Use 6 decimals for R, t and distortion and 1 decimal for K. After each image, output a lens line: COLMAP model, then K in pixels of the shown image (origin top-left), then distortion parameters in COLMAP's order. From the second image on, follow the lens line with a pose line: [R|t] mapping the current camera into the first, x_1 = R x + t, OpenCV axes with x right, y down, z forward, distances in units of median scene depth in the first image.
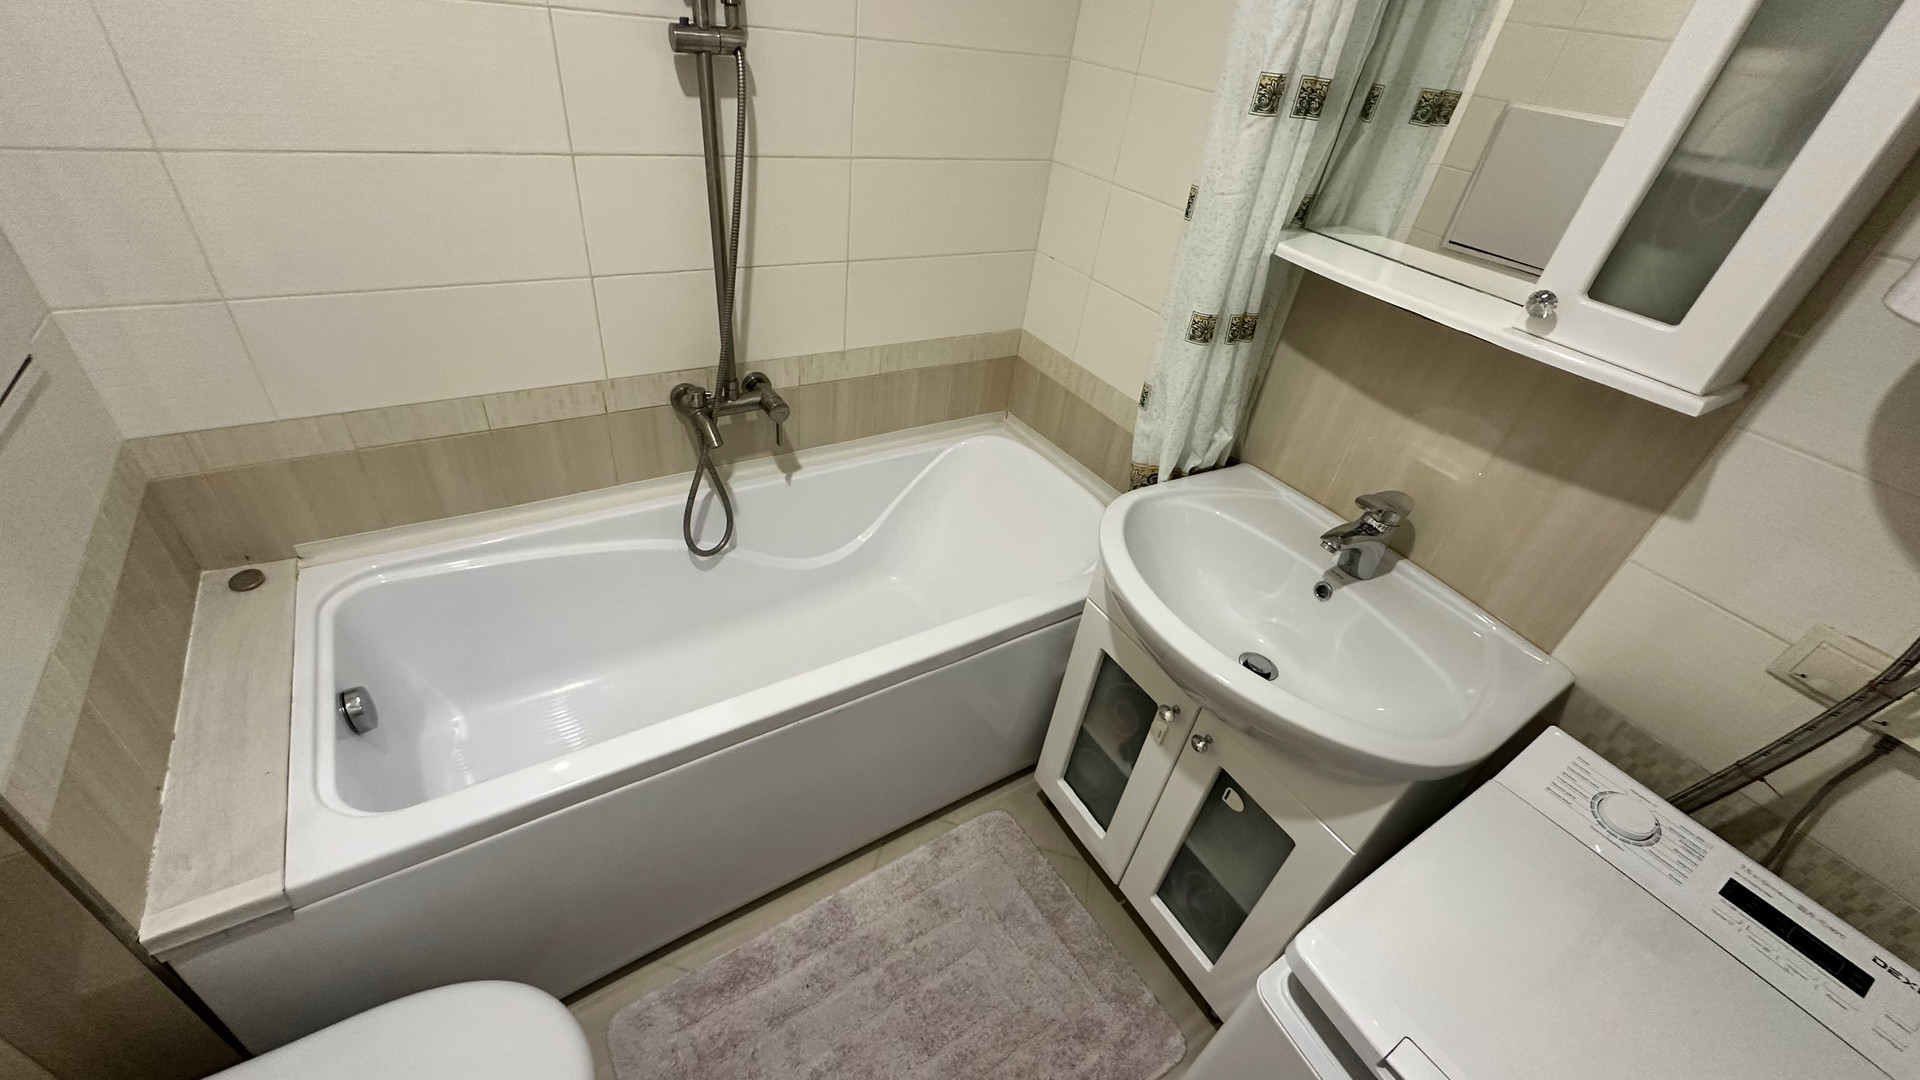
lens RADIAL K [[769.9, 0, 961.5], [0, 769.9, 542.1], [0, 0, 1]] dist [-0.005240, 0.000602]
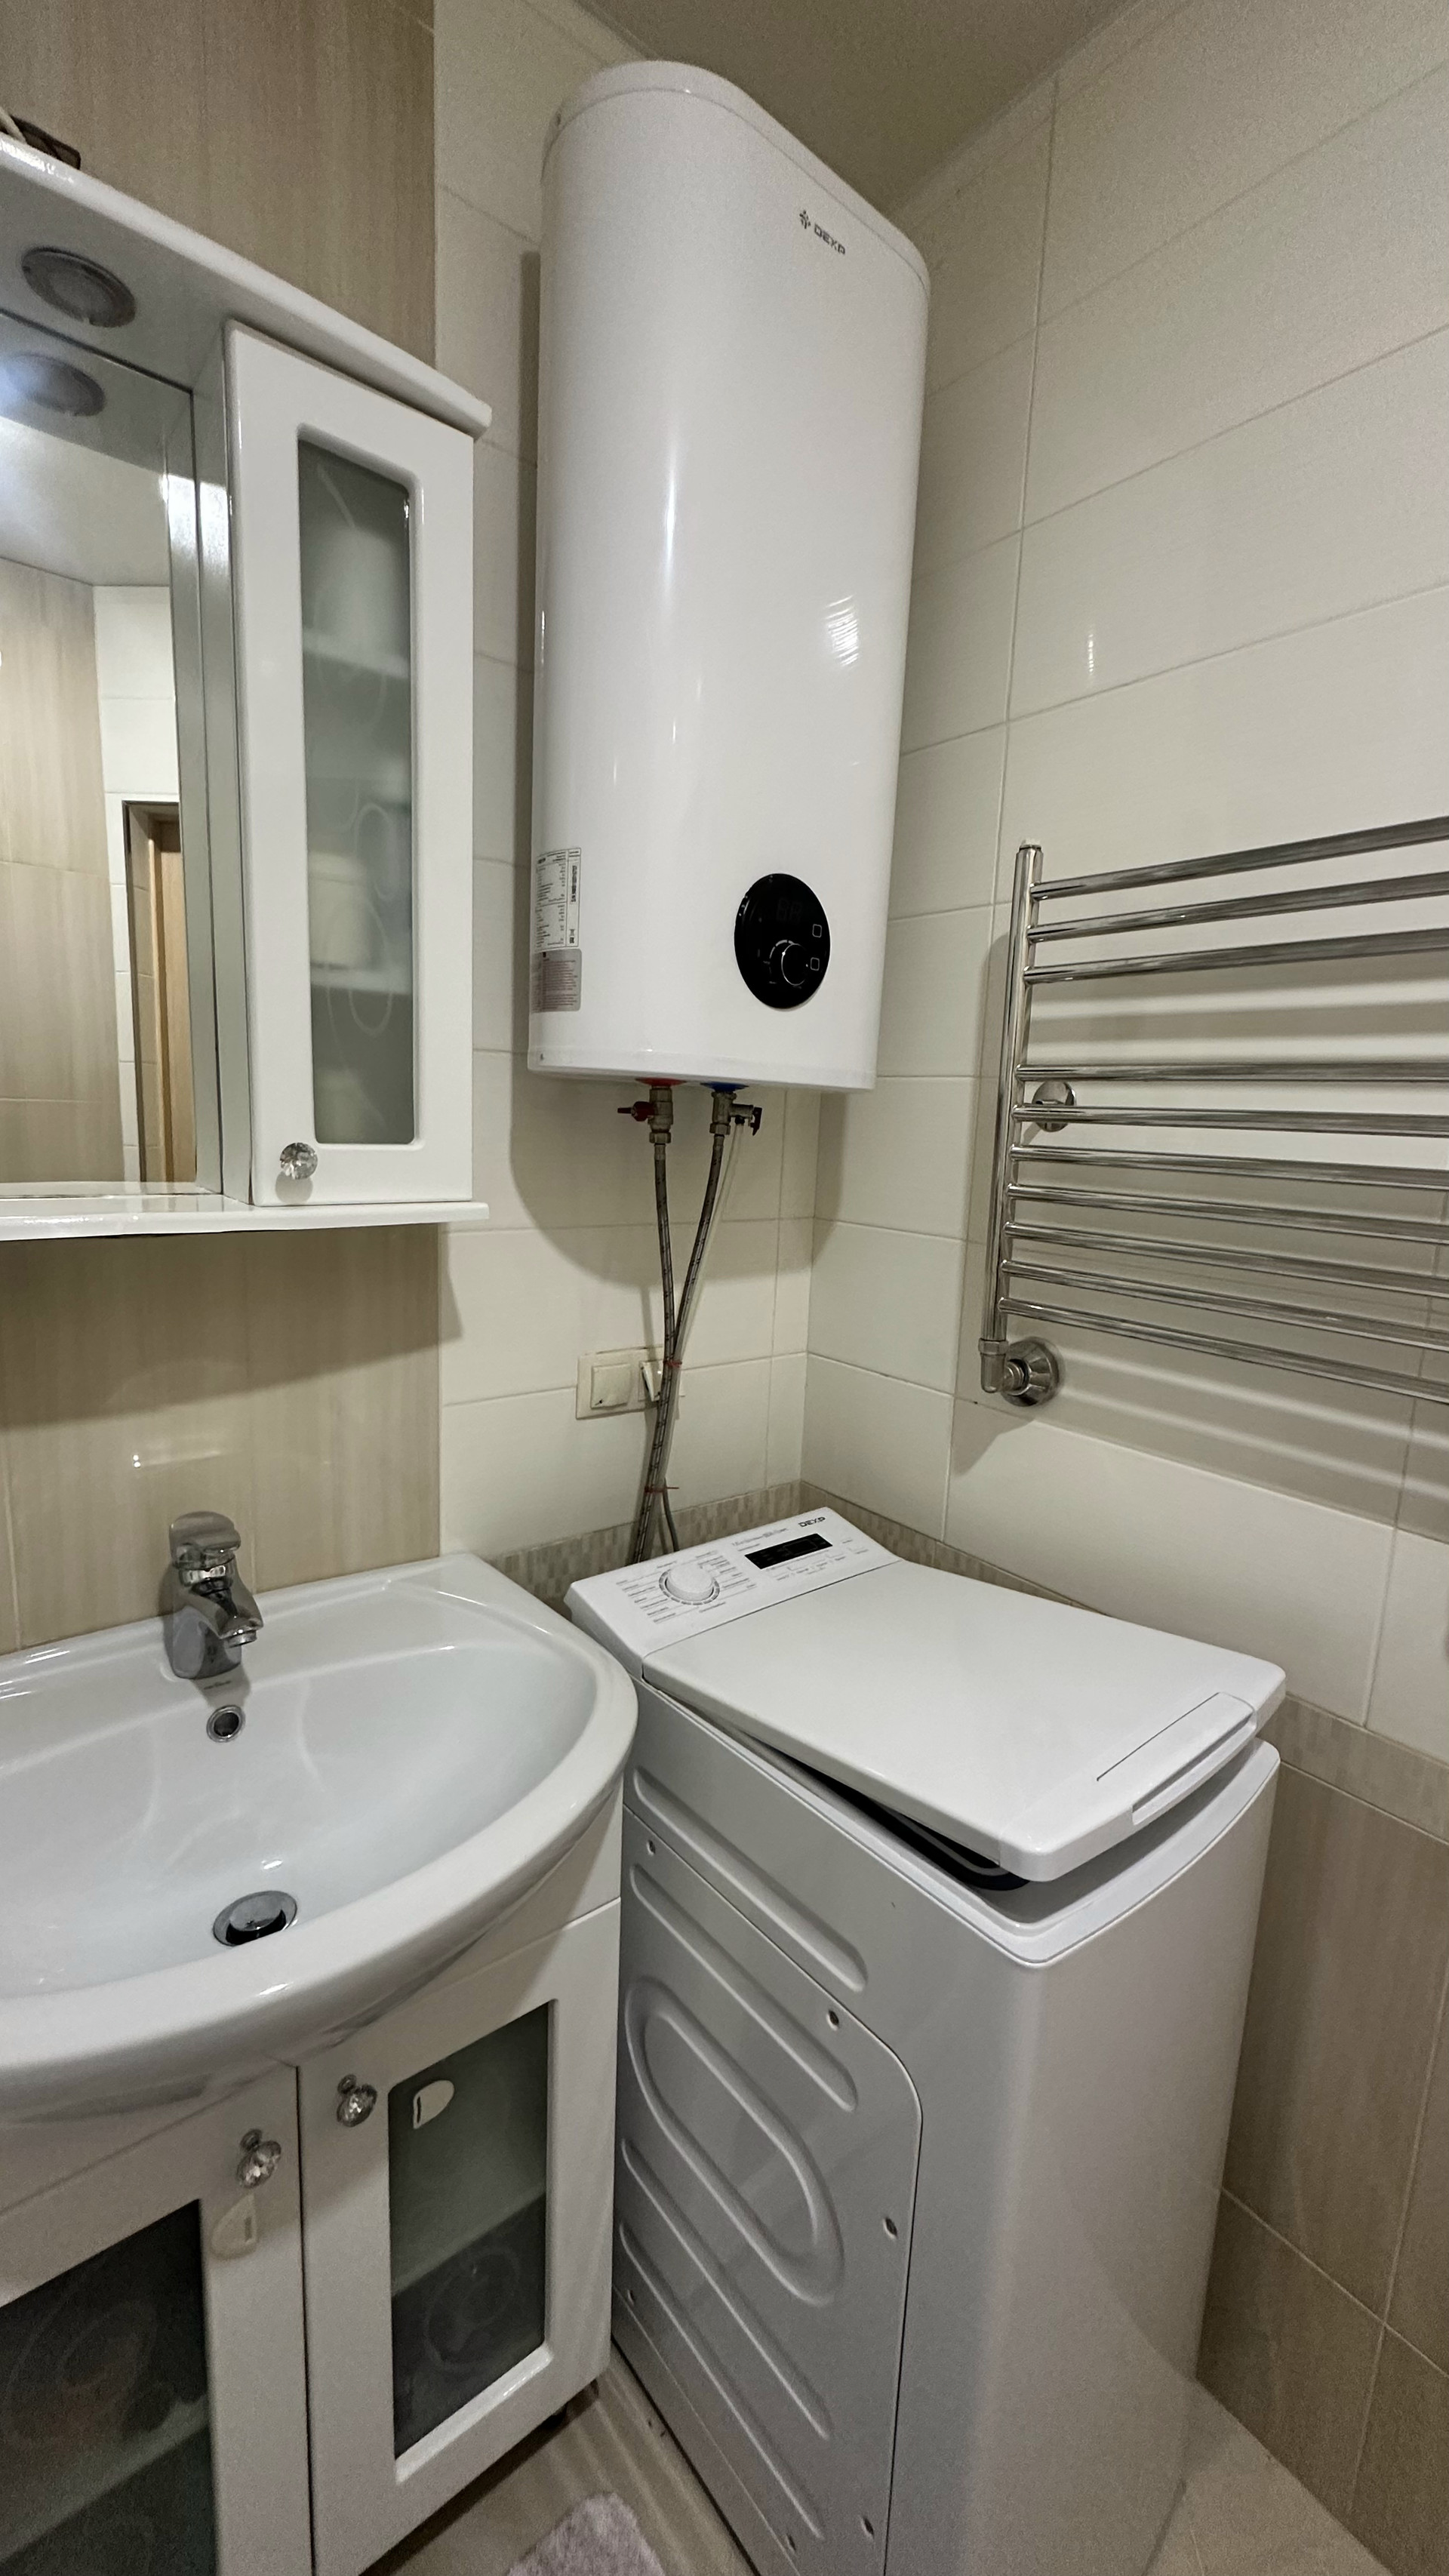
lens RADIAL K [[1032.9, 0, 723.9], [0, 1032.9, 1280.6], [0, 0, 1]] dist [-0.005240, 0.000602]
pose [[-0.111249, -0.284030, 0.952339, -0.221817], [0.536774, 0.789306, 0.298110, -0.259101], [-0.836360, 0.544355, 0.064651, 0.577170]]
